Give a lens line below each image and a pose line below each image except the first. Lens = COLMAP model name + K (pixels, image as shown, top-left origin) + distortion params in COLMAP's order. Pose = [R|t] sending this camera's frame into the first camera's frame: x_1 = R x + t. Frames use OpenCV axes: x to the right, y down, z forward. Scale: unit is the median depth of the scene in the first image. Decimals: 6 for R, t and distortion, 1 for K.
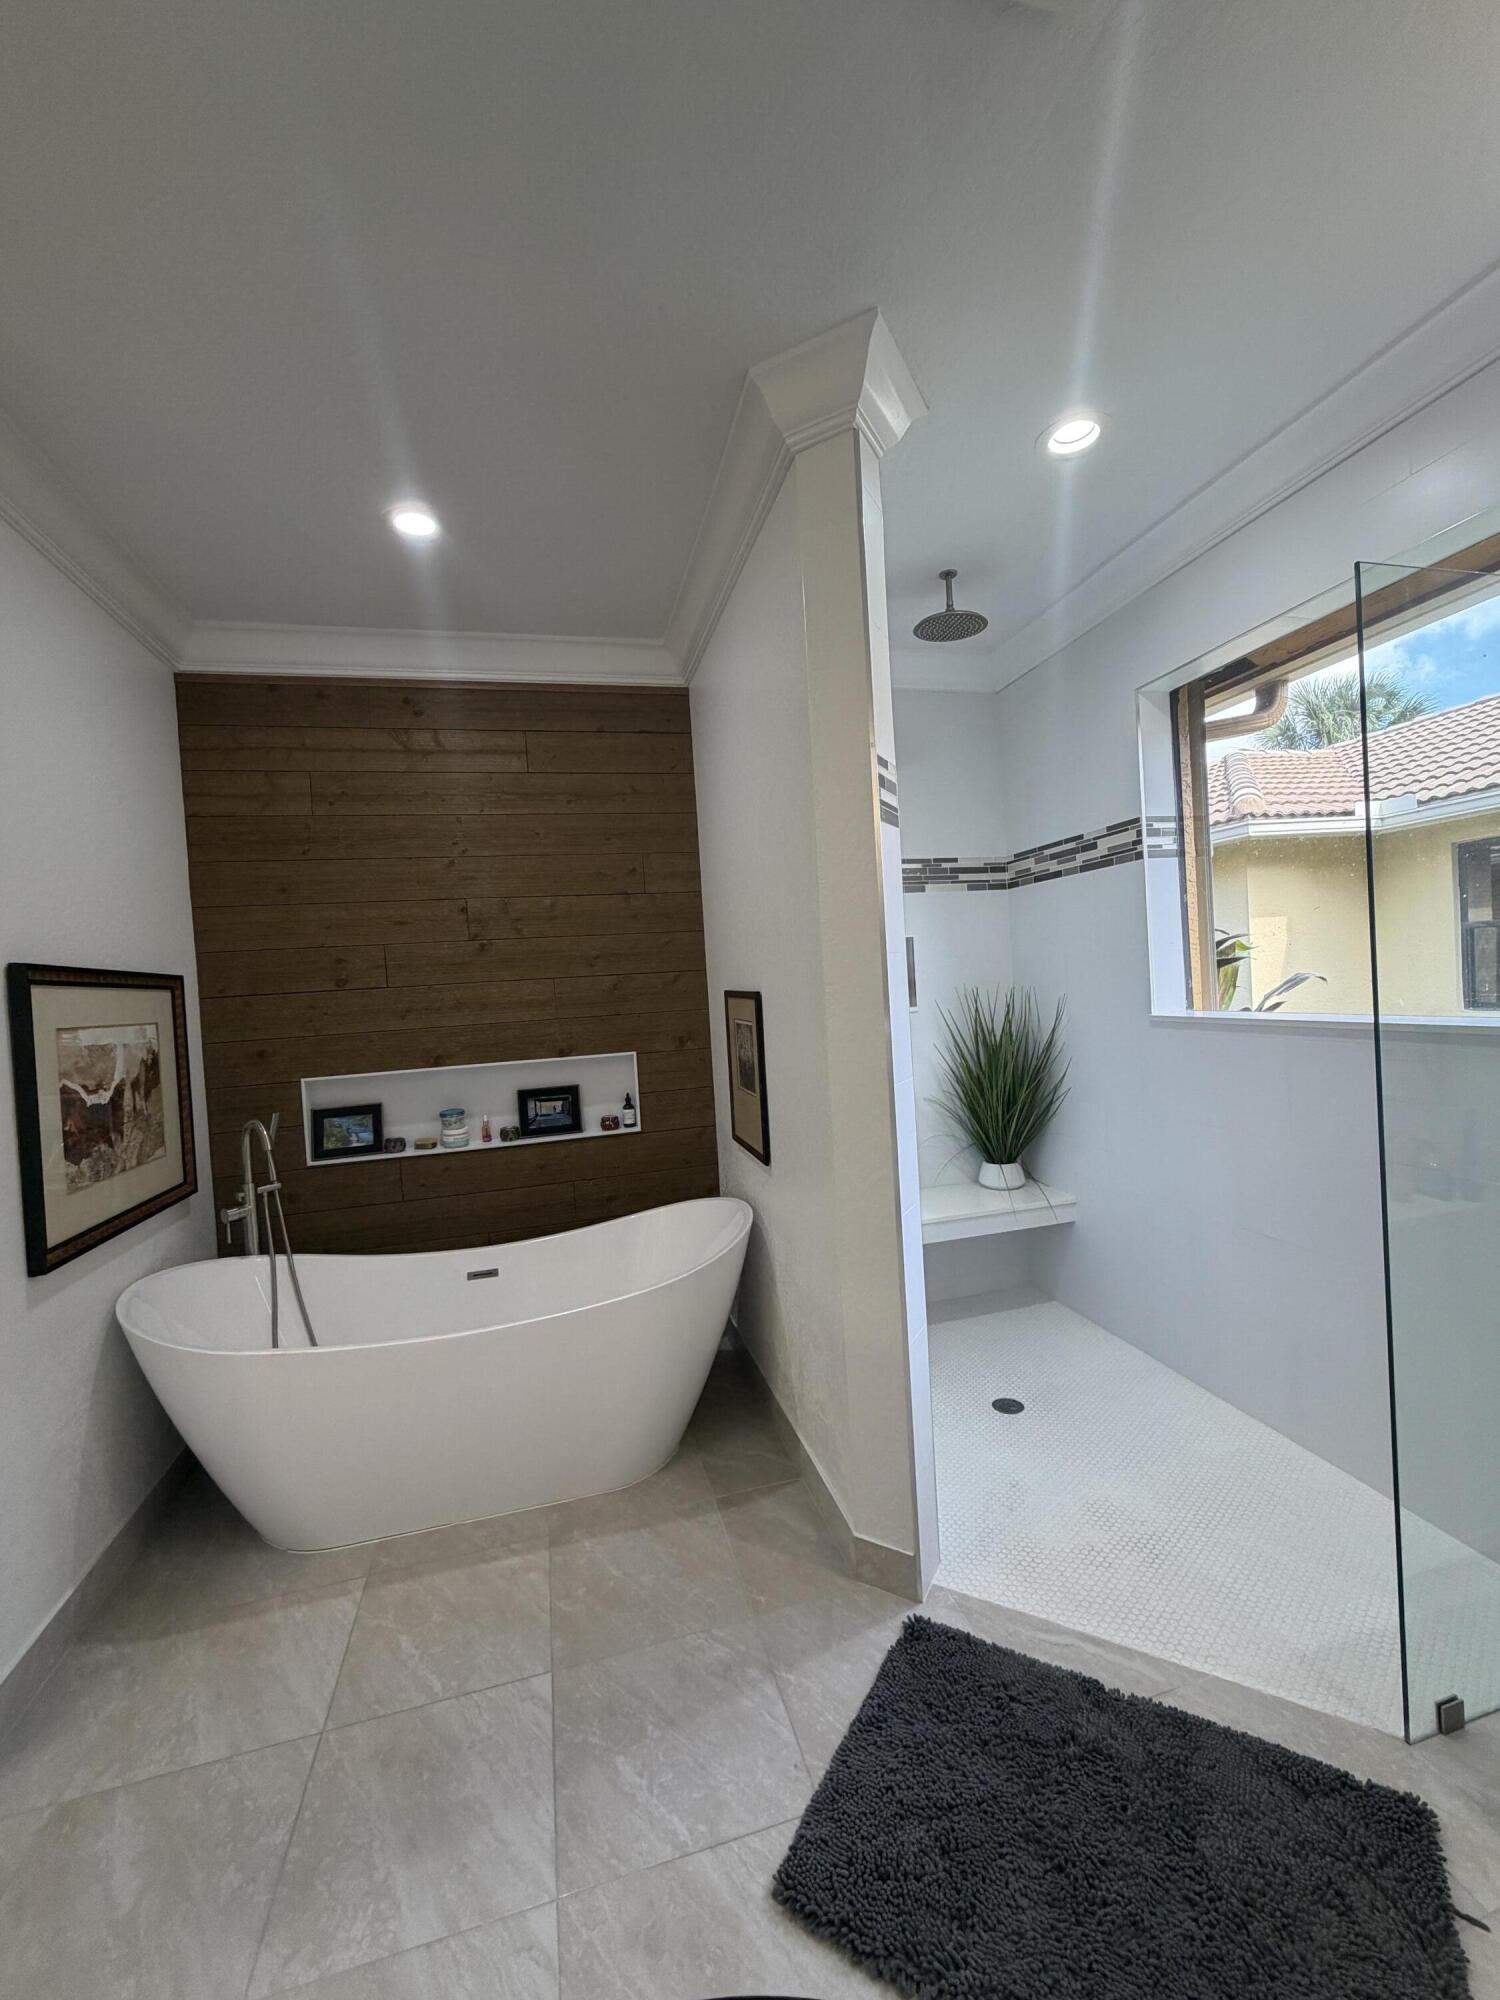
lens RADIAL K [[802.5, 0, 746.6], [0, 802.5, 1001.1], [0, 0, 1]] dist [-0.000628, -0.000301]
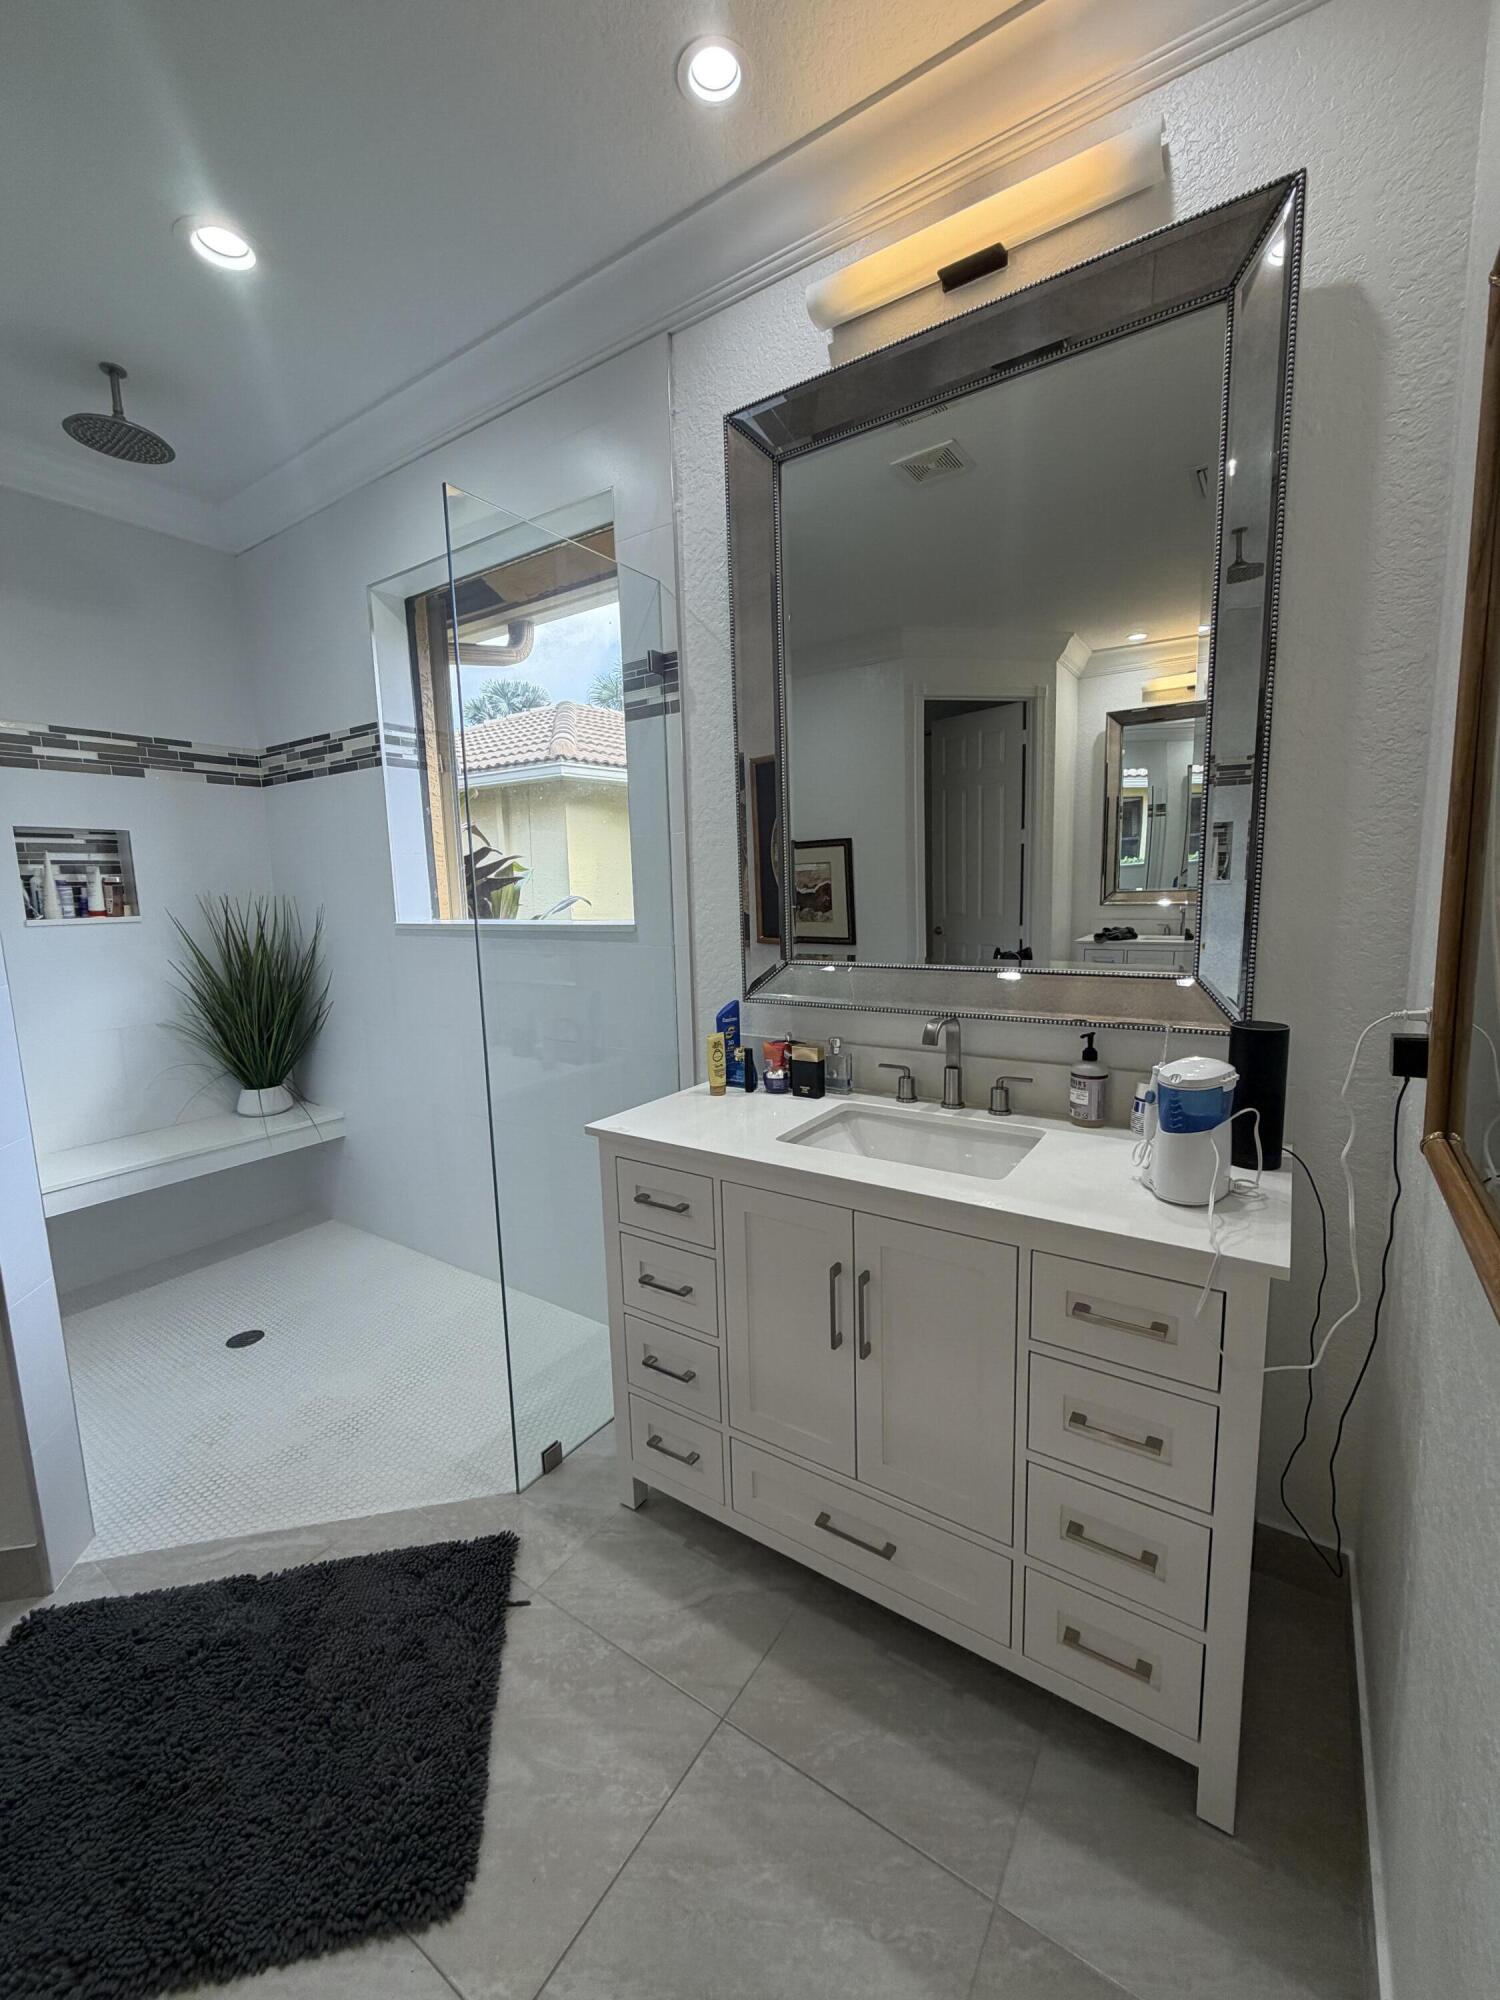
lens RADIAL K [[802.5, 0, 746.6], [0, 802.5, 1001.1], [0, 0, 1]] dist [-0.000628, -0.000301]
pose [[0.746385, -0.053662, 0.663347, 0.153766], [-0.004220, 0.996342, 0.085348, 0.026504], [-0.665501, -0.066502, 0.743429, -0.060009]]
